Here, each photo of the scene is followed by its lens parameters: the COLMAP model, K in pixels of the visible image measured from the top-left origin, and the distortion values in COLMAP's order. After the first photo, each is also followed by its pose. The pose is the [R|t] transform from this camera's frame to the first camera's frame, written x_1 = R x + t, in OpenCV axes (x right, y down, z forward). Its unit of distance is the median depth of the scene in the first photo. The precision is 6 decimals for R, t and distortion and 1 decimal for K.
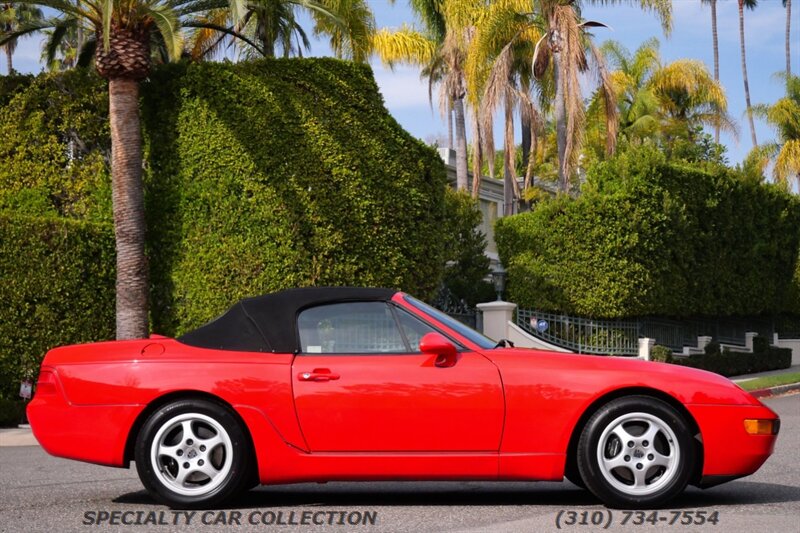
lens RADIAL K [[1439.1, 0, 399.2], [0, 1439.1, 299.8], [0, 0, 1]] dist [0.008976, 0.030217]
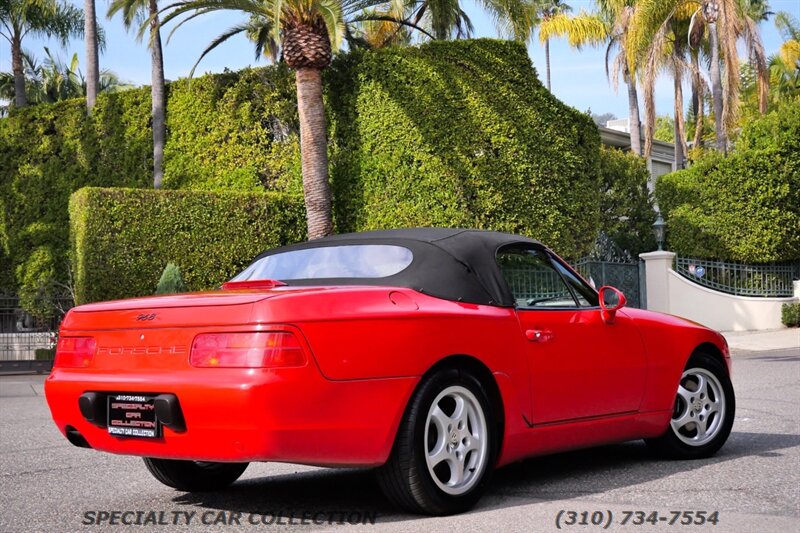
lens RADIAL K [[1158.8, 0, 398.9], [0, 1158.8, 295.7], [0, 0, 1]] dist [0.001955, 0.069521]
pose [[0.979810, -0.024568, -0.198417, 0.055837], [0.031448, 0.999006, 0.031594, 0.001176], [0.197443, -0.037196, 0.979608, 0.091983]]
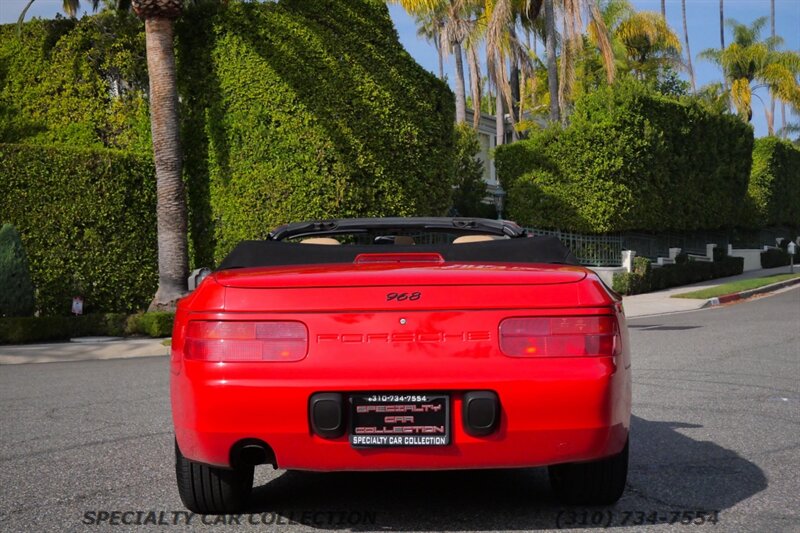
lens RADIAL K [[1123.3, 0, 402.0], [0, 1123.3, 295.3], [0, 0, 1]] dist [0.004404, 0.063791]
pose [[0.999858, -0.015280, 0.007118, -0.016570], [0.014786, 0.997787, 0.064827, 0.002138], [-0.008093, -0.064712, 0.997871, 0.132998]]
